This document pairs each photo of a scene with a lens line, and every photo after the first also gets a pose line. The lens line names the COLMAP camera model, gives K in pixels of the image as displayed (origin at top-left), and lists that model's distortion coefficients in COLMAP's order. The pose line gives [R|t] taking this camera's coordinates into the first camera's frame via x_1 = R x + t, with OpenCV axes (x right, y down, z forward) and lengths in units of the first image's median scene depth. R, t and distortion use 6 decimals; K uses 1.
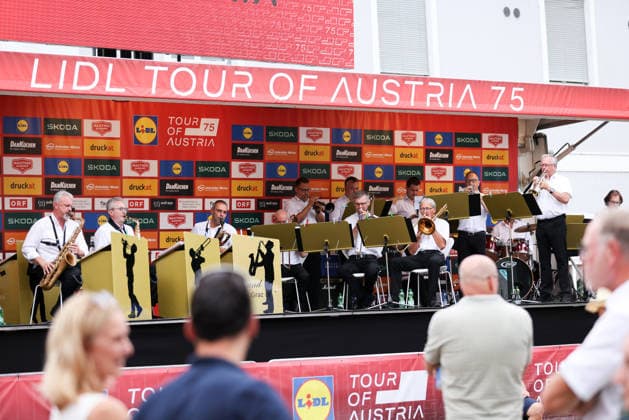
lens RADIAL K [[1638.2, 0, 314.5], [0, 1638.2, 210.0], [0, 0, 1]] dist [-0.130173, -0.354413]
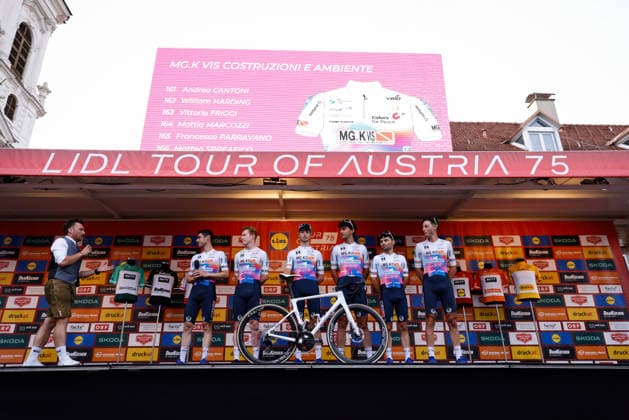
lens RADIAL K [[424.3, 0, 314.5], [0, 424.3, 210.0], [0, 0, 1]] dist [0.004912, 0.000685]
pose [[0.803636, -0.195894, -0.561957, 0.158777], [0.003675, 0.945887, -0.324474, 0.054587], [0.595110, 0.258694, 0.760869, 0.760193]]
